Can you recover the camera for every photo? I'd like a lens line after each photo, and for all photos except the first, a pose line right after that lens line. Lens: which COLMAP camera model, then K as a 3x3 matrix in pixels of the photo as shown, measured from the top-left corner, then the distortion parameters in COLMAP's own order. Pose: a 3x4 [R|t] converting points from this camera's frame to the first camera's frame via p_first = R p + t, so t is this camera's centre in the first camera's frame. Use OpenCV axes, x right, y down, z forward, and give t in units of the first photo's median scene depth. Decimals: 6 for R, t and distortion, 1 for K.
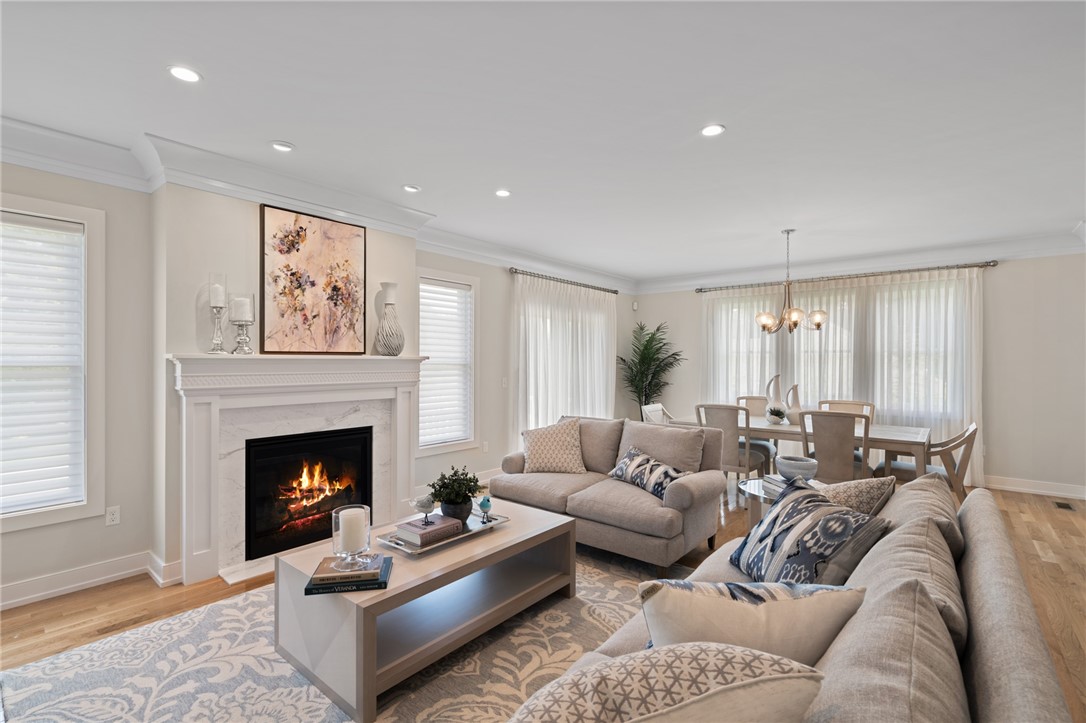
lens RADIAL K [[491.7, 0, 538.8], [0, 491.7, 362.0], [0, 0, 1]] dist [-0.002861, 0.001075]
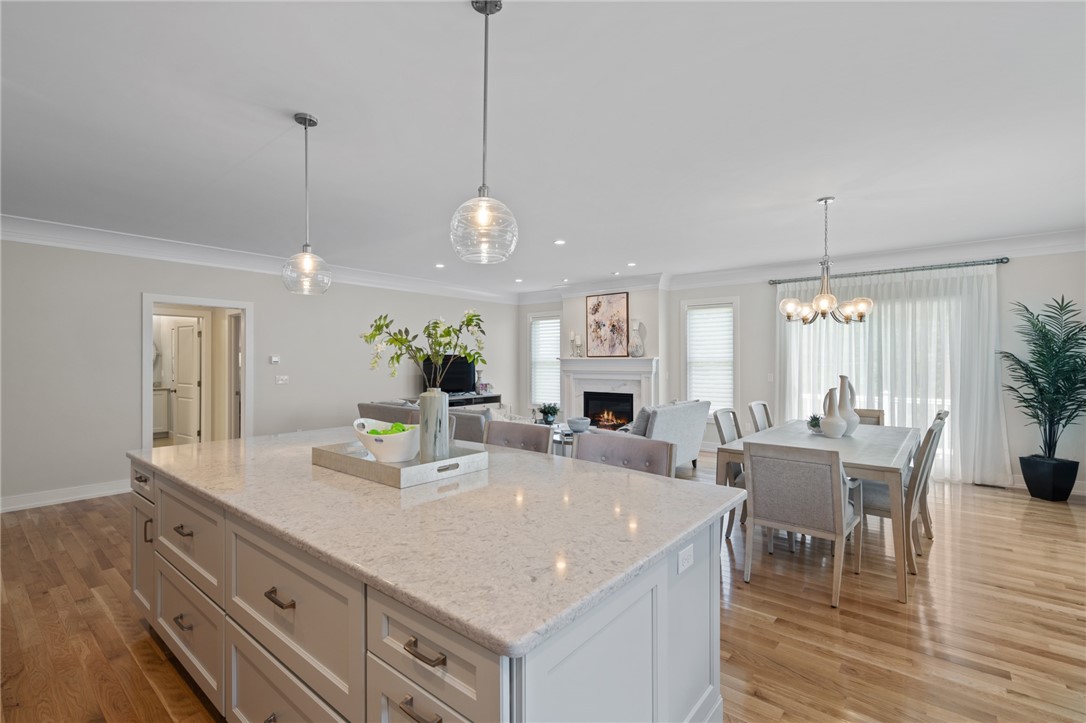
lens RADIAL K [[494.7, 0, 539.8], [0, 494.7, 358.1], [0, 0, 1]] dist [-0.008782, 0.000114]
pose [[0.007065, -0.007117, -0.999950, 1.713776], [0.000591, 0.999975, -0.007113, 0.004395], [0.999975, -0.000541, 0.007069, 0.669922]]
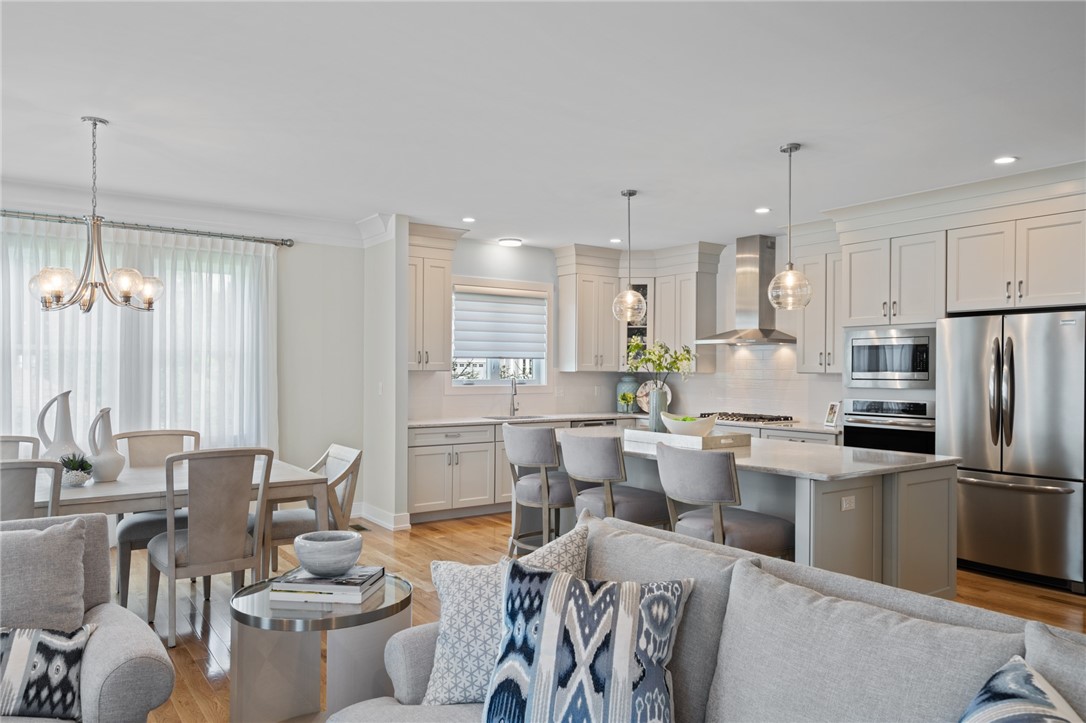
lens RADIAL K [[747.9, 0, 541.1], [0, 747.9, 369.8], [0, 0, 1]] dist [0.011386, -0.000825]
pose [[0.251349, -0.002897, 0.967892, -0.207897], [-0.004143, 0.999983, 0.004069, -0.002535], [-0.967888, -0.005033, 0.251333, 0.420265]]
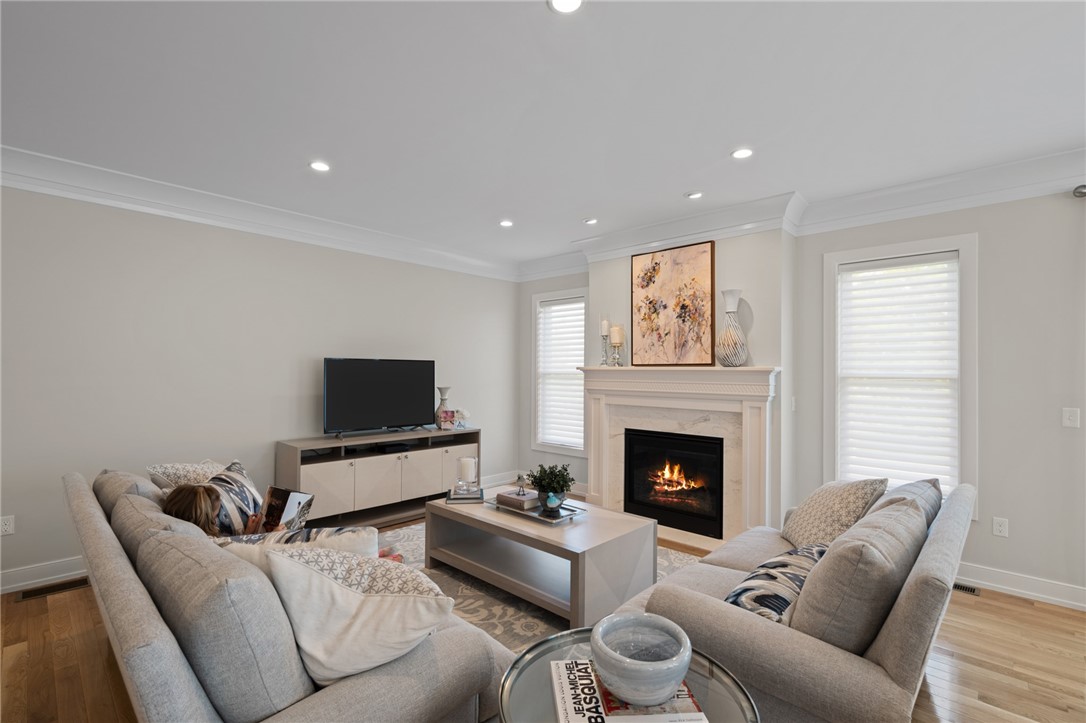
lens RADIAL K [[492.3, 0, 540.5], [0, 492.3, 365.6], [0, 0, 1]] dist [-0.002814, 0.000648]
pose [[-0.062244, -0.012594, -0.997981, 0.720129], [-0.008539, 0.999891, -0.012086, -0.000029], [0.998024, 0.007770, -0.062345, 0.748890]]
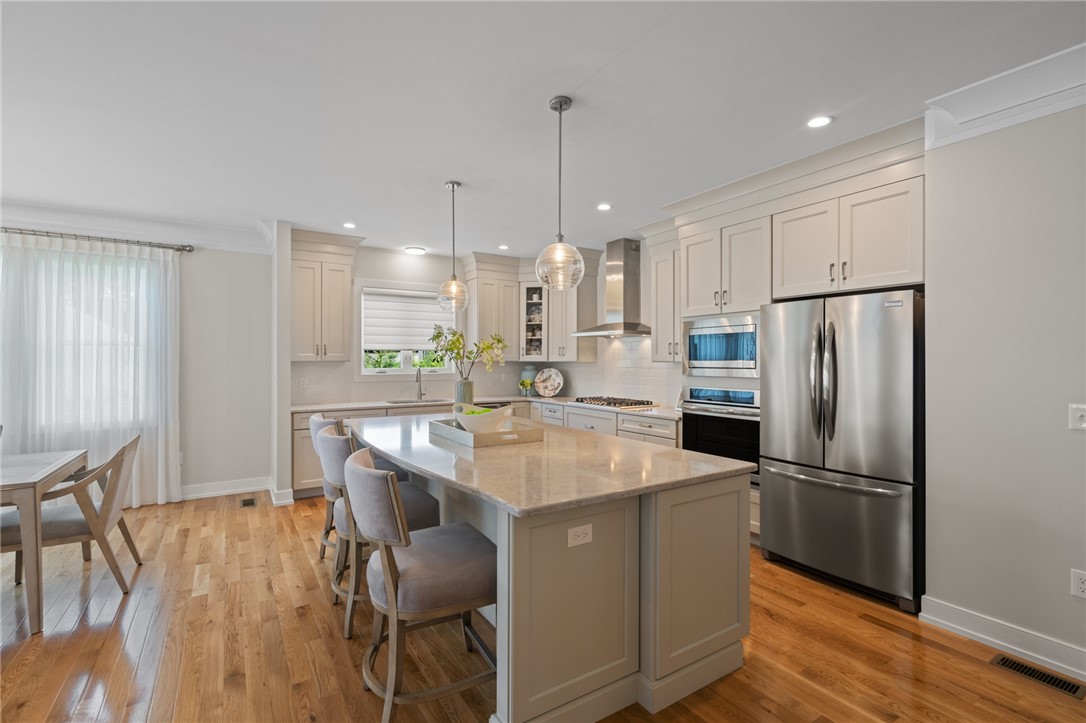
lens RADIAL K [[492.7, 0, 538.9], [0, 492.7, 358.1], [0, 0, 1]] dist [-0.002576, 0.001005]
pose [[0.303561, -0.000398, 0.952812, 0.369797], [0.001050, 0.999999, 0.000083, -0.000232], [-0.952811, 0.000976, 0.303561, 0.166843]]
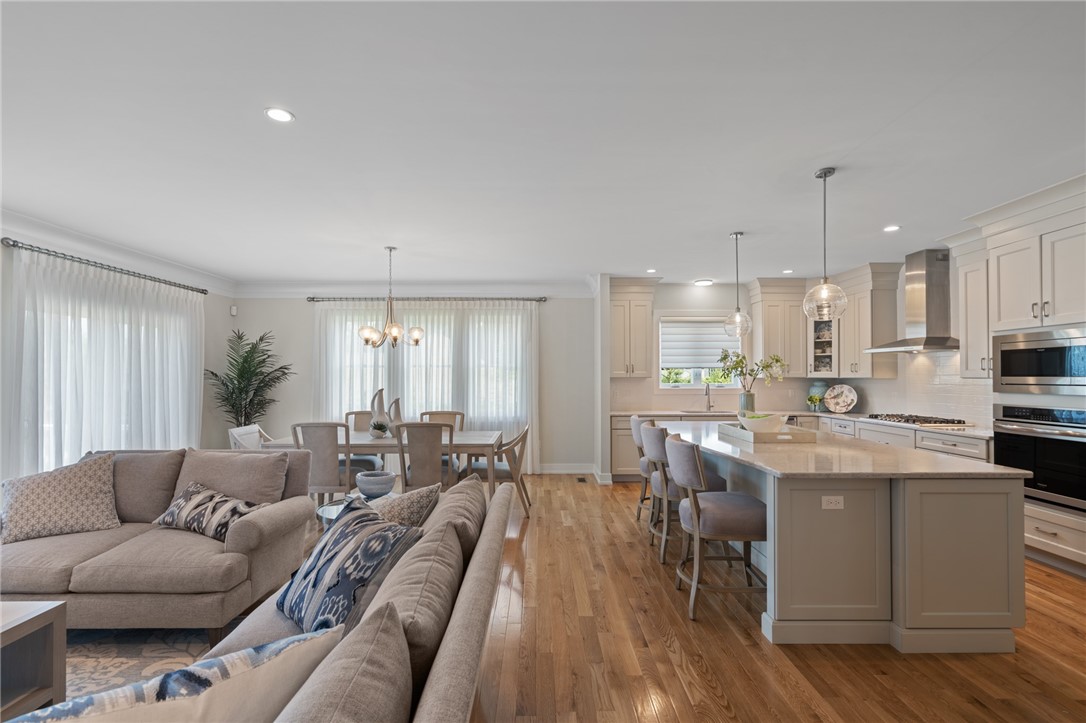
lens RADIAL K [[495.8, 0, 540.1], [0, 495.8, 368.1], [0, 0, 1]] dist [-0.002726, 0.001101]
pose [[0.762402, 0.006518, 0.647071, 0.099807], [0.003508, 0.999893, -0.014205, -0.001120], [-0.647094, 0.013100, 0.762298, 0.015869]]
